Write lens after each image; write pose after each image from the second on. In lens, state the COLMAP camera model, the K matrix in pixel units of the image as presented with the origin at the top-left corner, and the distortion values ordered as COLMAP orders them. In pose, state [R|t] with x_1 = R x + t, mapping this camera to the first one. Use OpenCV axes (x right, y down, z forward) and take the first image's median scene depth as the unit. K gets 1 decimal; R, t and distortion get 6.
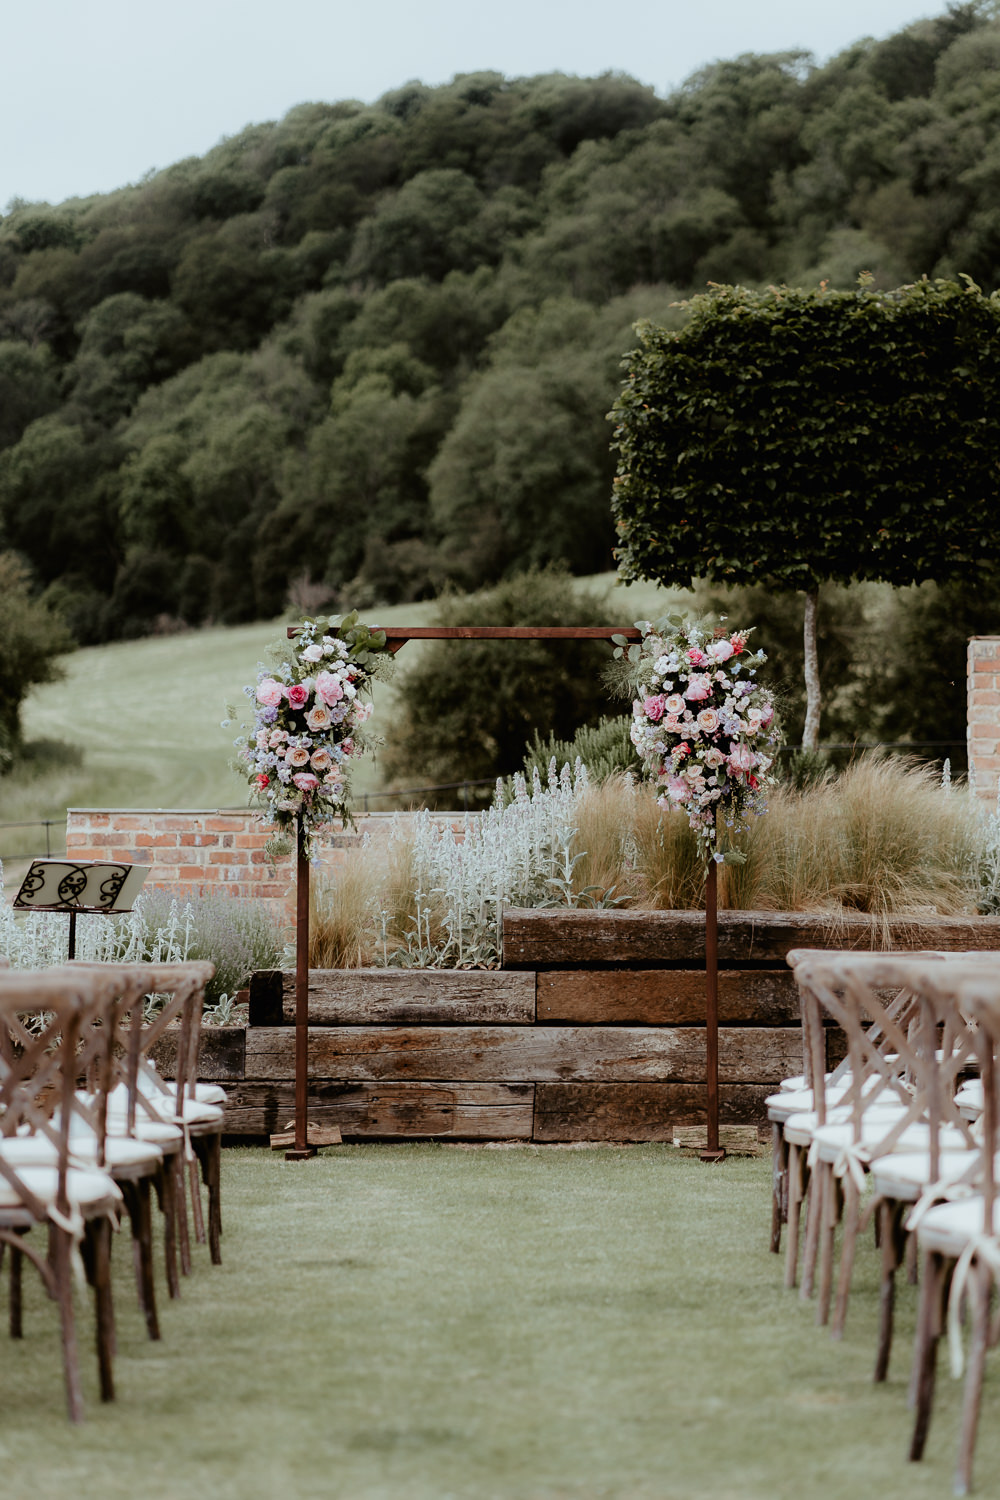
lens RADIAL K [[3744.4, 0, 496.4], [0, 3744.4, 760.1], [0, 0, 1]] dist [0.017912, 0.000000]
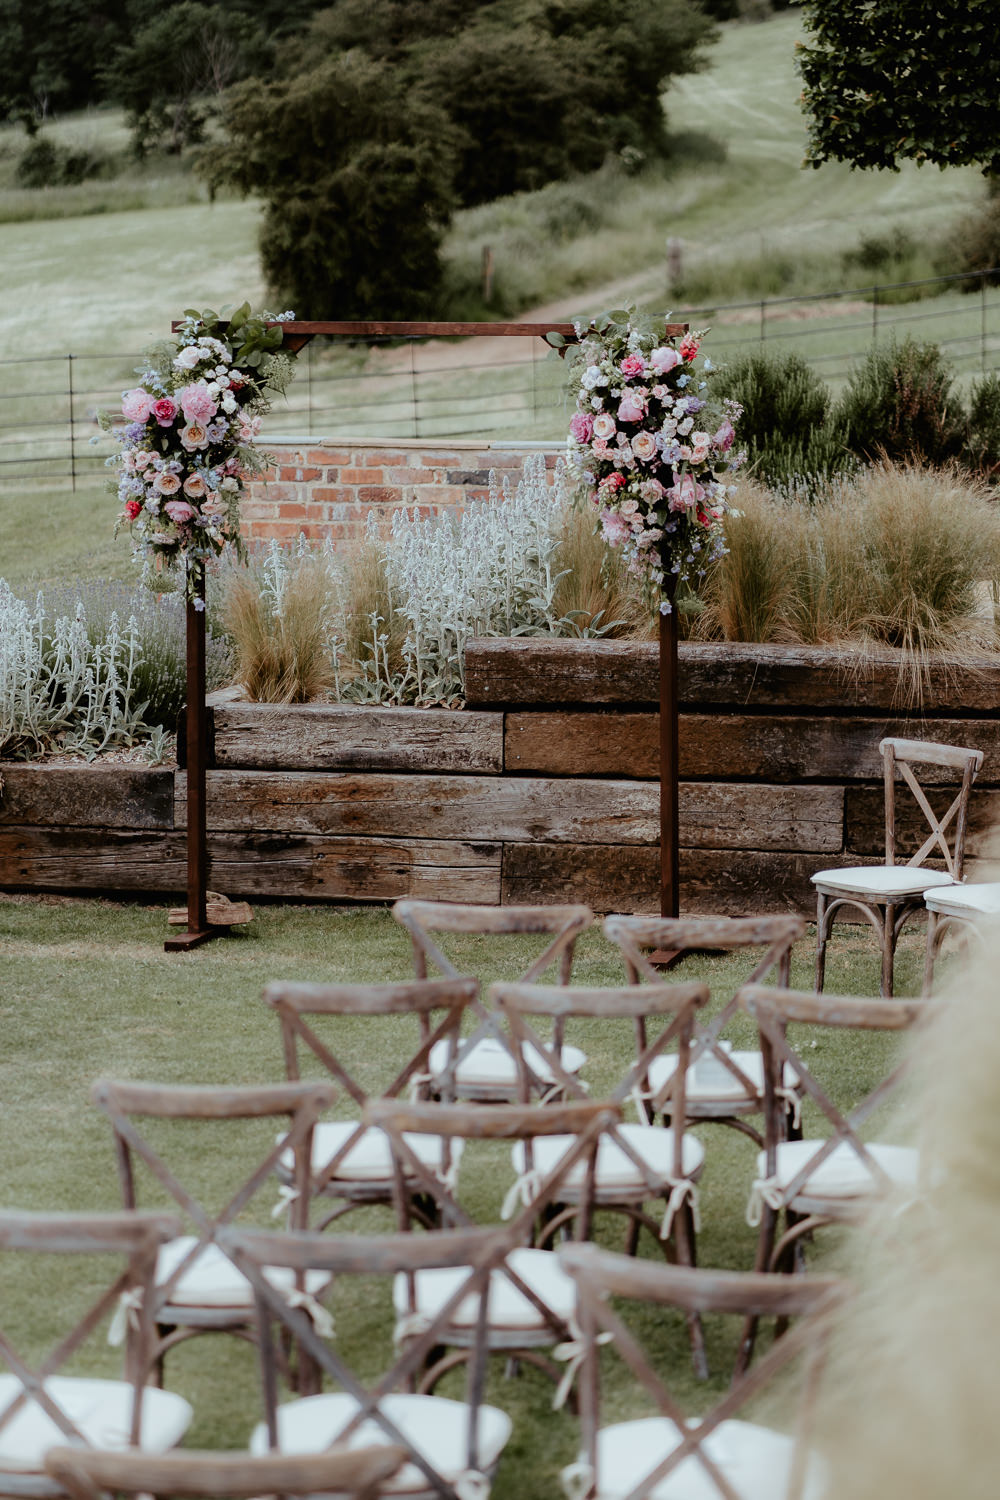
lens RADIAL K [[3744.4, 0, 507.9], [0, 3744.4, 747.1], [0, 0, 1]] dist [0.017912, 0.000000]
pose [[0.979875, 0.024650, -0.198086, 0.179901], [0.009326, 0.985610, 0.168779, -0.079190], [0.199396, -0.167230, 0.965544, 0.179724]]
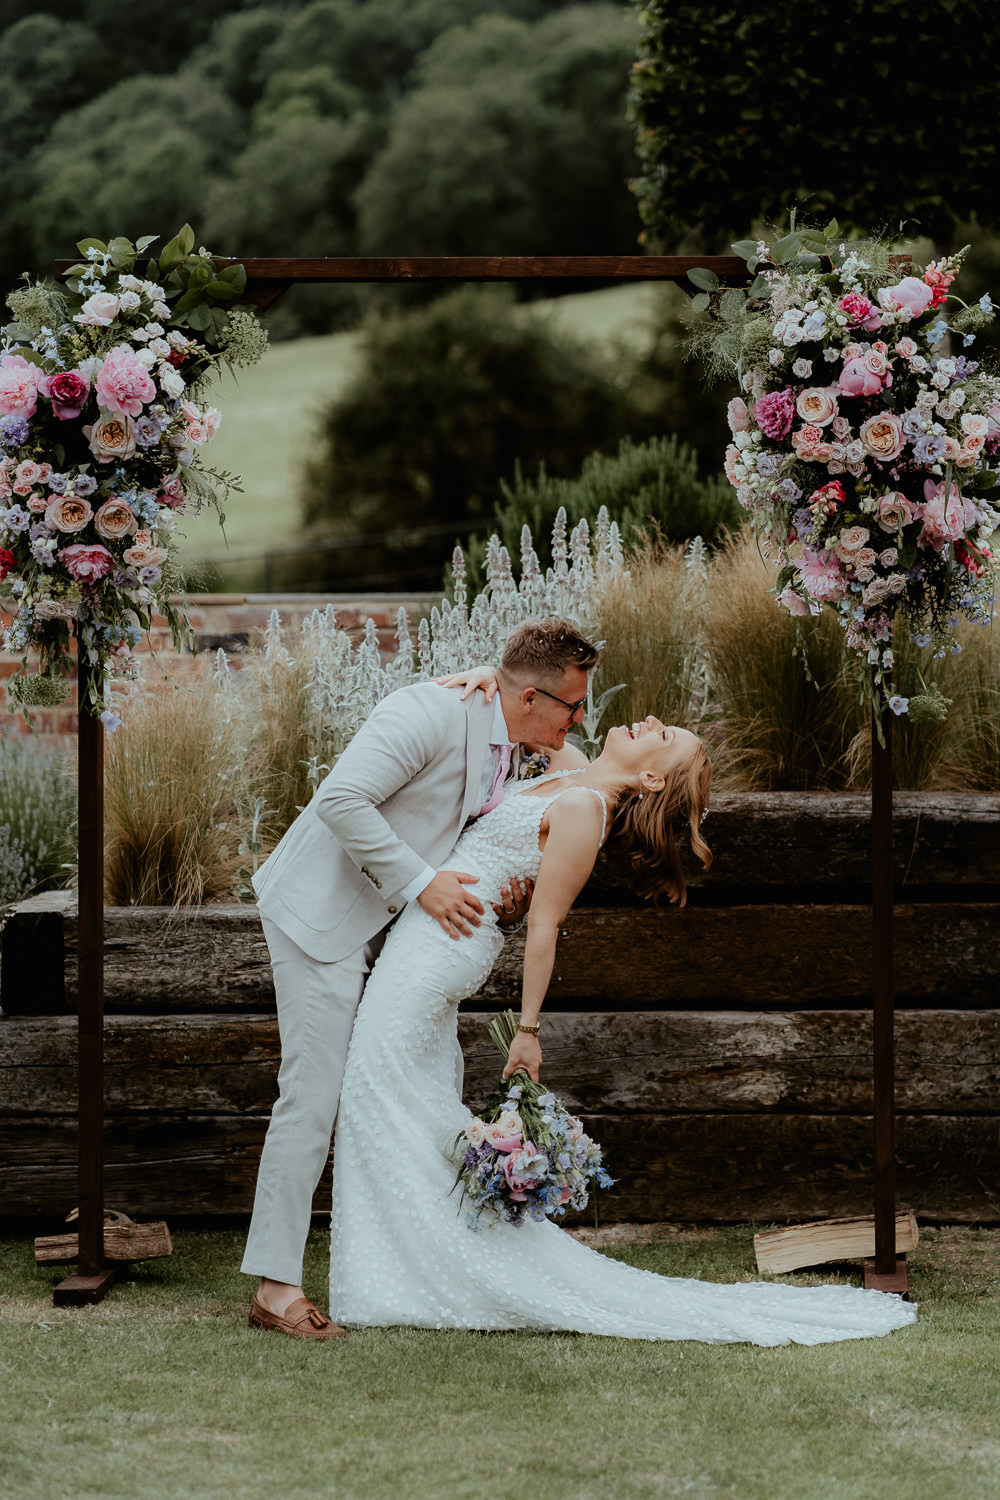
lens RADIAL K [[3744.4, 0, 461.1], [0, 3744.4, 720.6], [0, 0, 1]] dist [0.017912, 0.000000]
pose [[0.999942, -0.006440, 0.008621, -0.004503], [0.005923, 0.998259, 0.058687, -0.002220], [-0.008984, -0.058632, 0.998239, 0.465003]]
